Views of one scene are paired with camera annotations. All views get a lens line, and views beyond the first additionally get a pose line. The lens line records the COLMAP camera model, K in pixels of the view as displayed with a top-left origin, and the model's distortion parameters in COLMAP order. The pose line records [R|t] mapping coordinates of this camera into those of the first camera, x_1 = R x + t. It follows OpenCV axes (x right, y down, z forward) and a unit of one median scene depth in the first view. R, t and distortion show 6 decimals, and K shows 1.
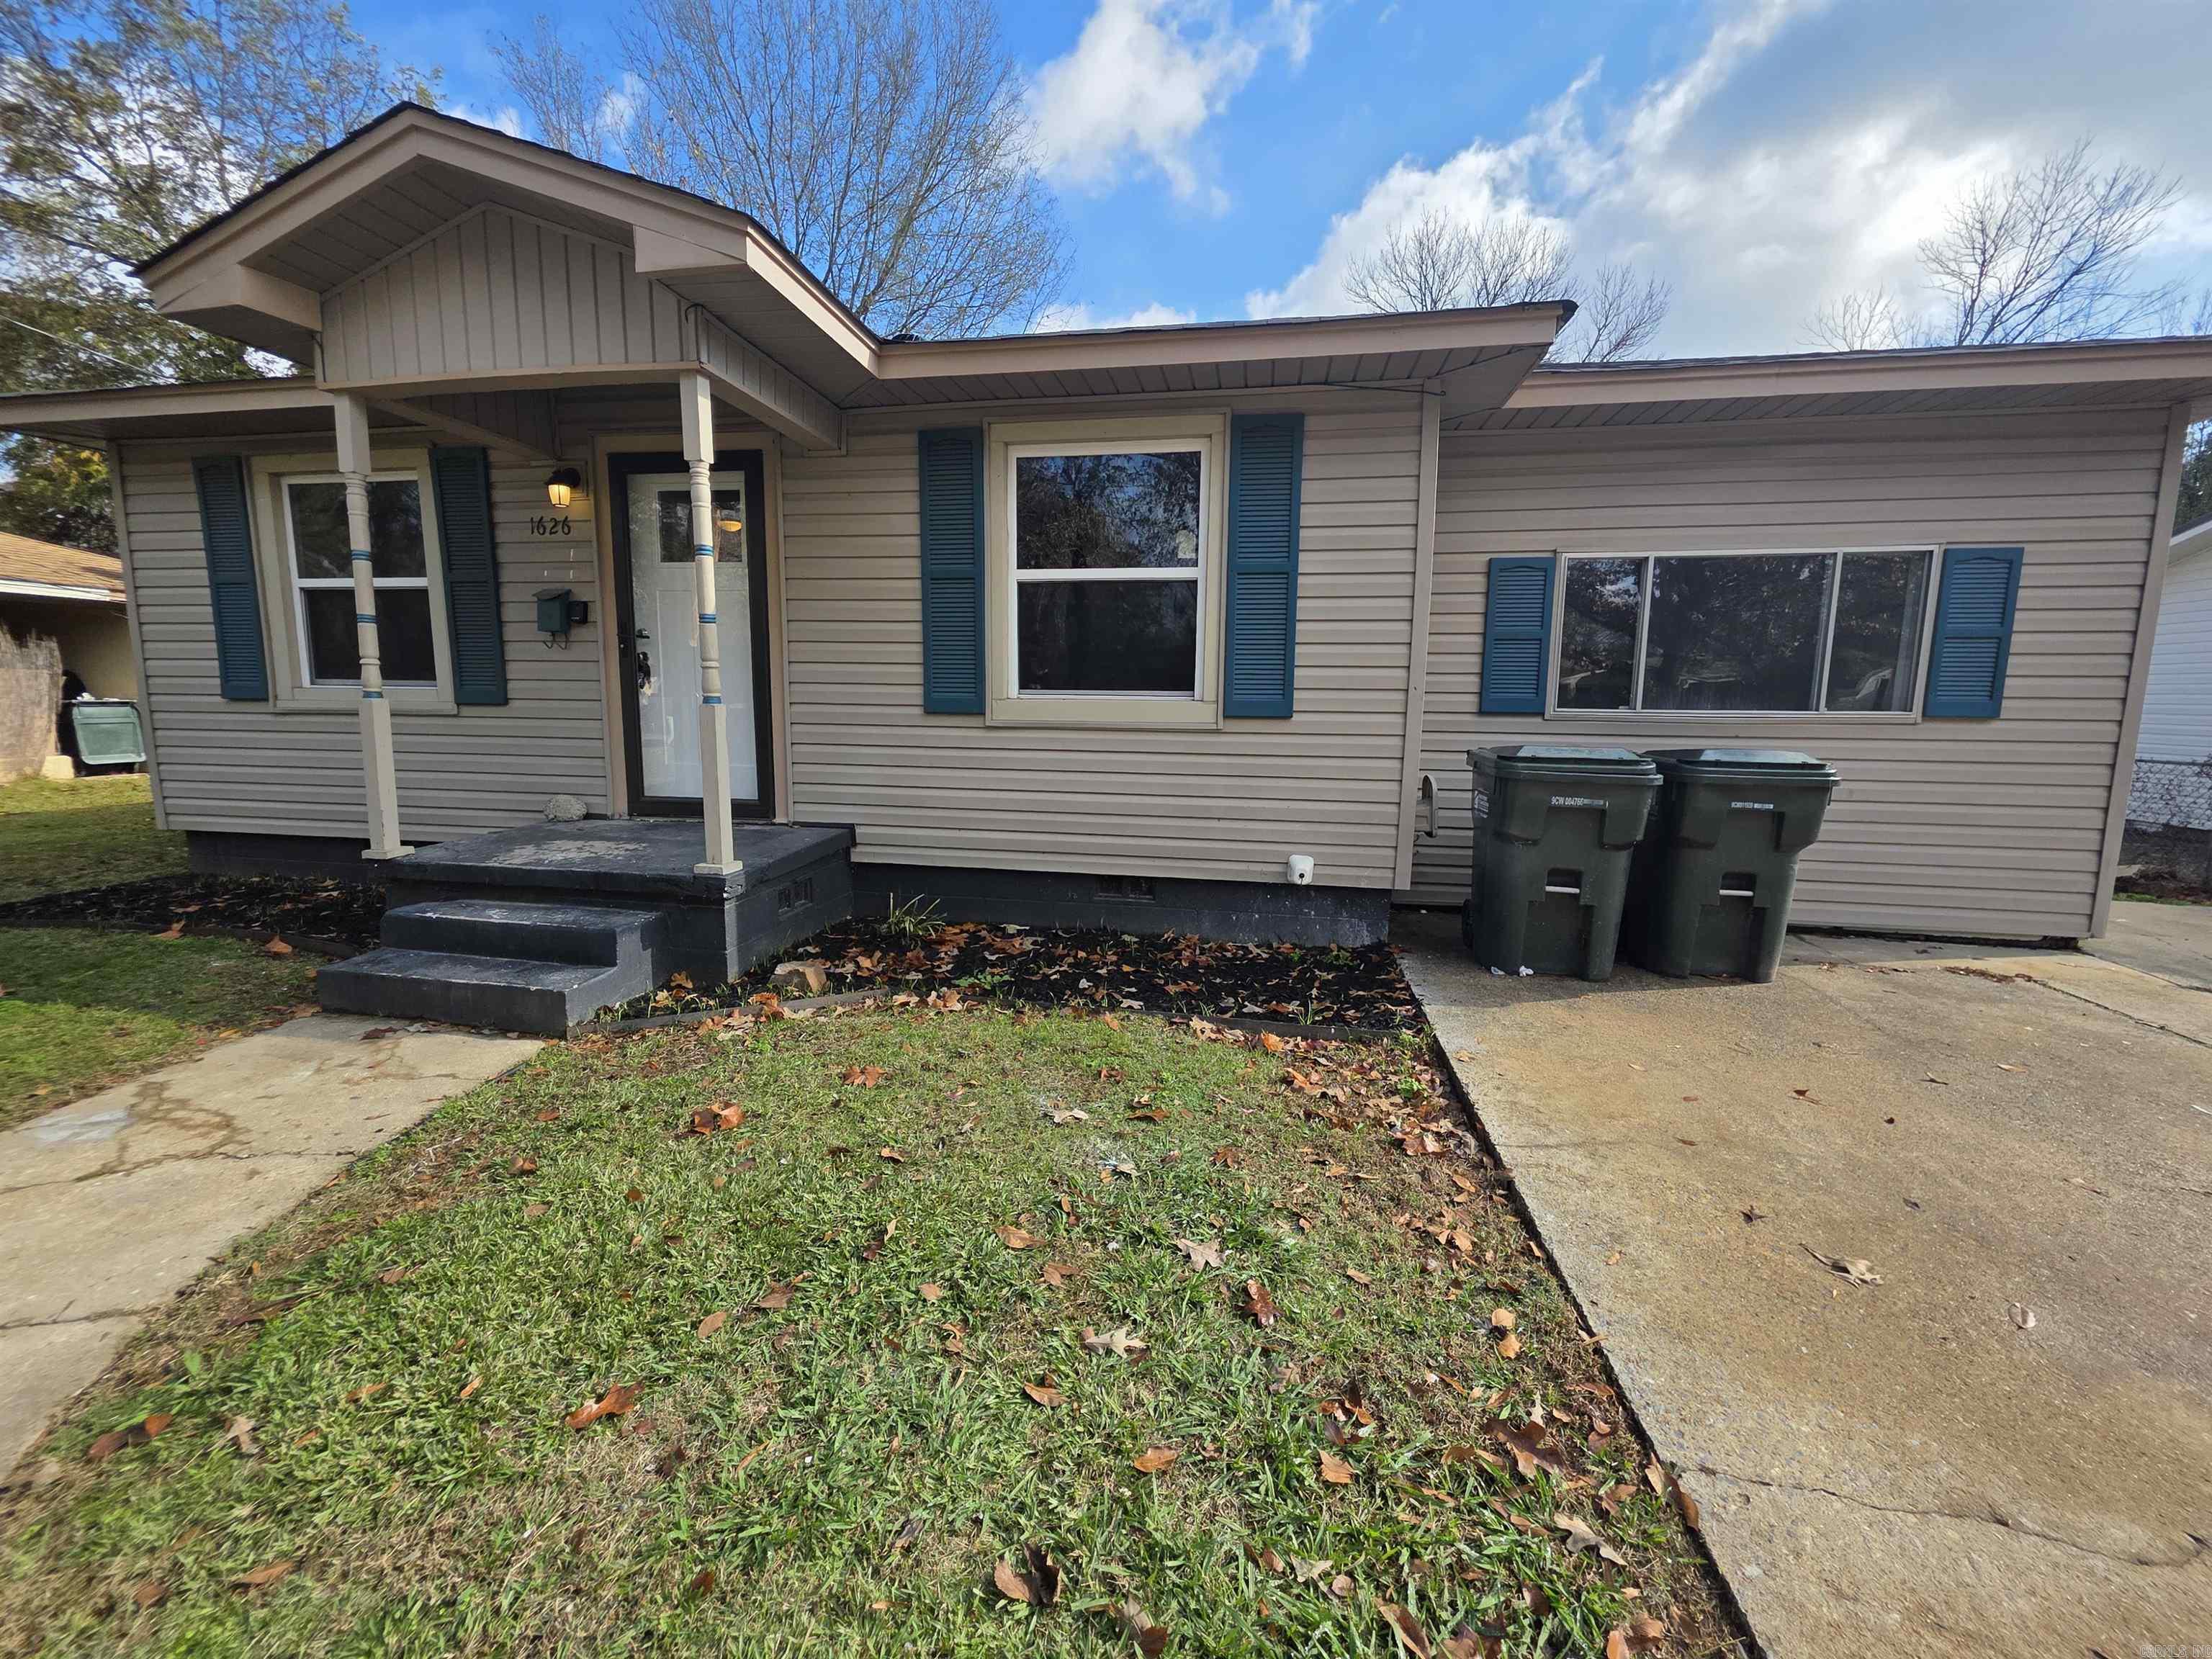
lens RADIAL K [[895.1, 0, 1091.4], [0, 895.1, 818.6], [0, 0, 1]] dist [-0.004267, -0.000370]
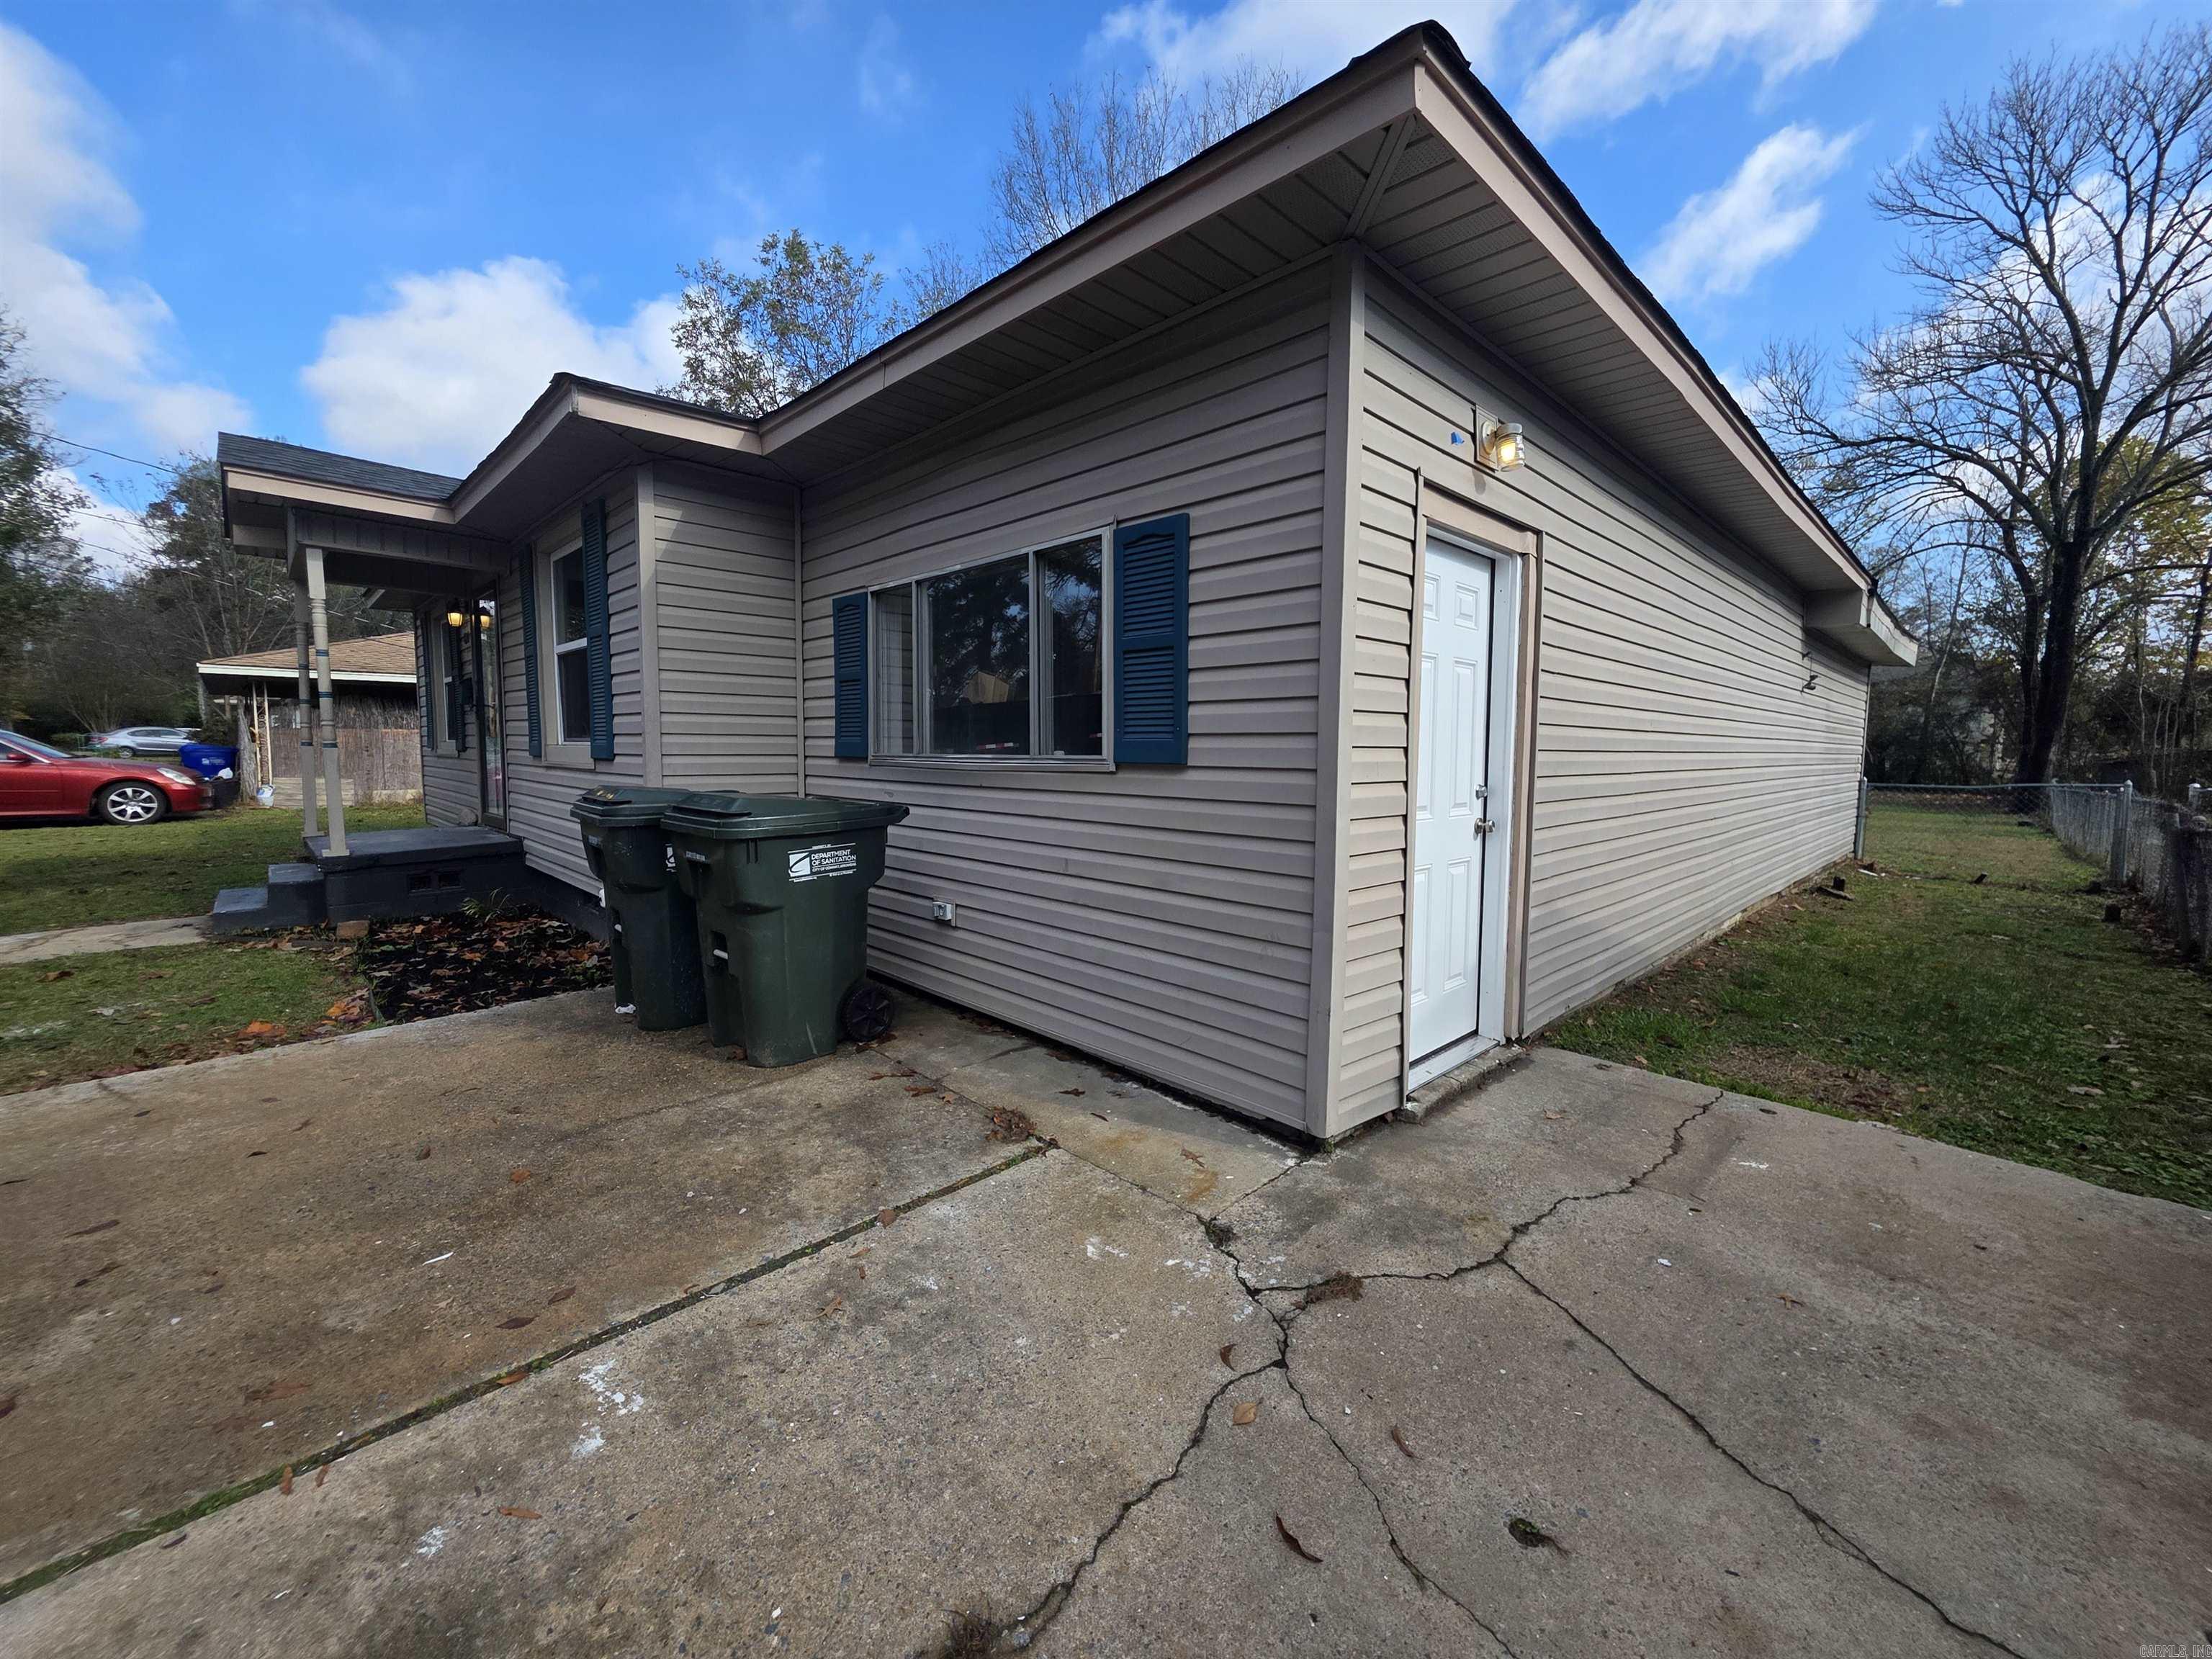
lens RADIAL K [[895.1, 0, 1106.5], [0, 895.1, 830.3], [0, 0, 1]] dist [-0.004267, -0.000370]
pose [[0.829178, 0.049589, -0.556780, 1.367038], [-0.077048, 0.996689, -0.025973, -0.042865], [0.553649, 0.064435, 0.830254, 0.413883]]
